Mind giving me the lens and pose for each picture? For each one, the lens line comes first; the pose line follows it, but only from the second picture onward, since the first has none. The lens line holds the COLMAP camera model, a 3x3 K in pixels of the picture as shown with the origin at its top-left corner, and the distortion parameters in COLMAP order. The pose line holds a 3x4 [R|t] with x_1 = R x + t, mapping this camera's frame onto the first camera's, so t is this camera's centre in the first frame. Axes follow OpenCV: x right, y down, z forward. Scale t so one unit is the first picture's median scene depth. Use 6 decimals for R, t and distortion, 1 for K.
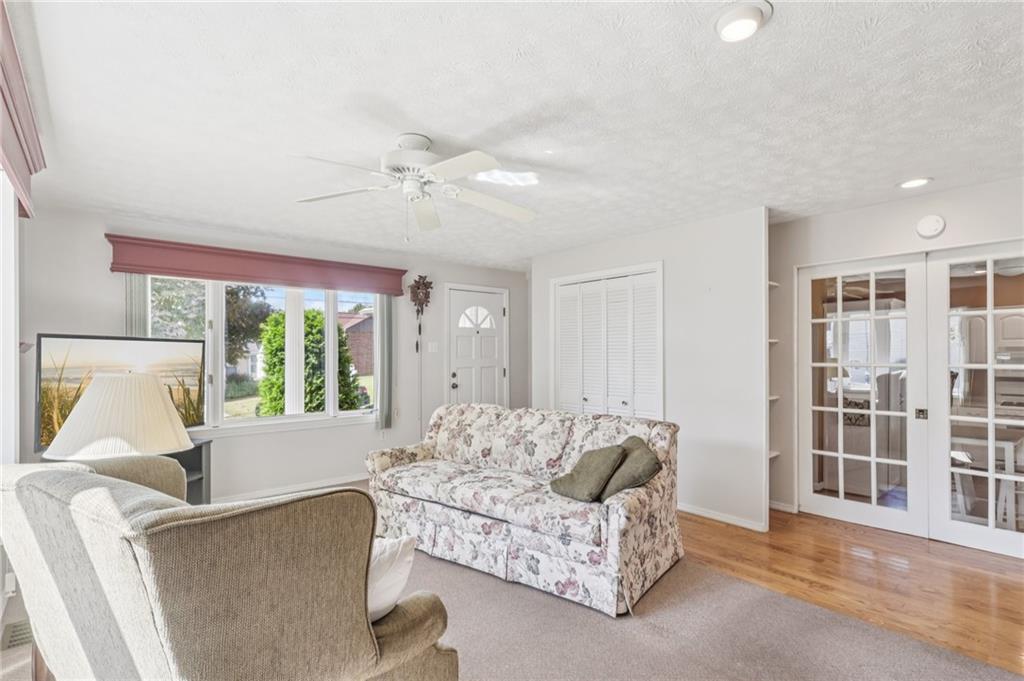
lens RADIAL K [[478.7, 0, 515.4], [0, 478.7, 349.5], [0, 0, 1]] dist [-0.010528, -0.000464]
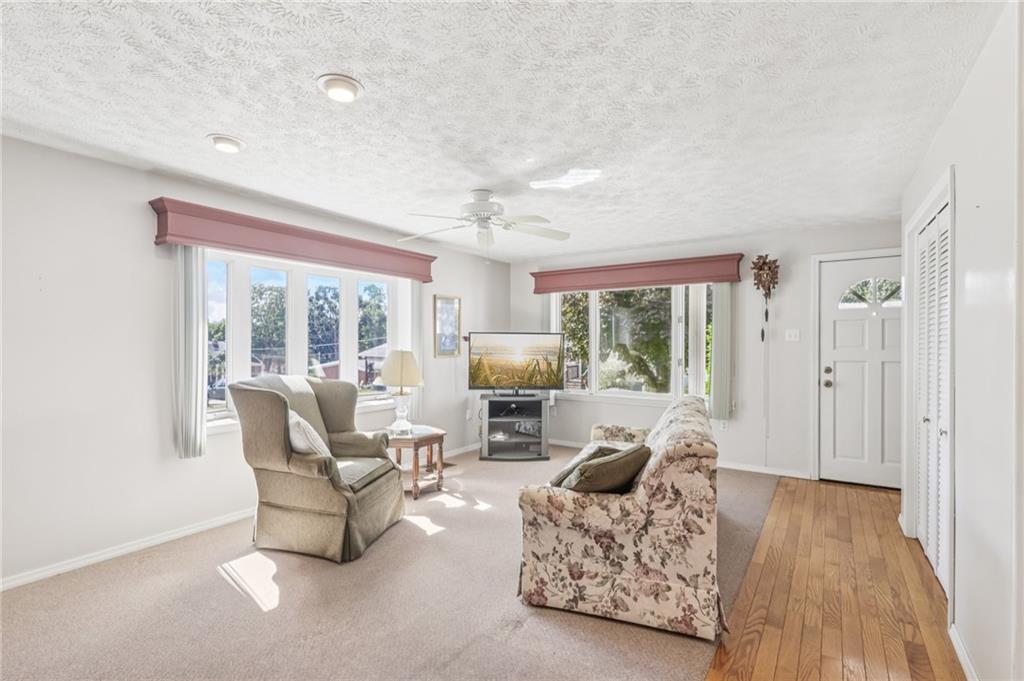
lens RADIAL K [[478.7, 0, 517.7], [0, 478.7, 339.6], [0, 0, 1]] dist [-0.010528, -0.000464]
pose [[0.285182, 0.000076, -0.958473, 0.957416], [0.004081, 0.999991, 0.001293, -0.000501], [0.958465, -0.004280, 0.285180, 0.559781]]
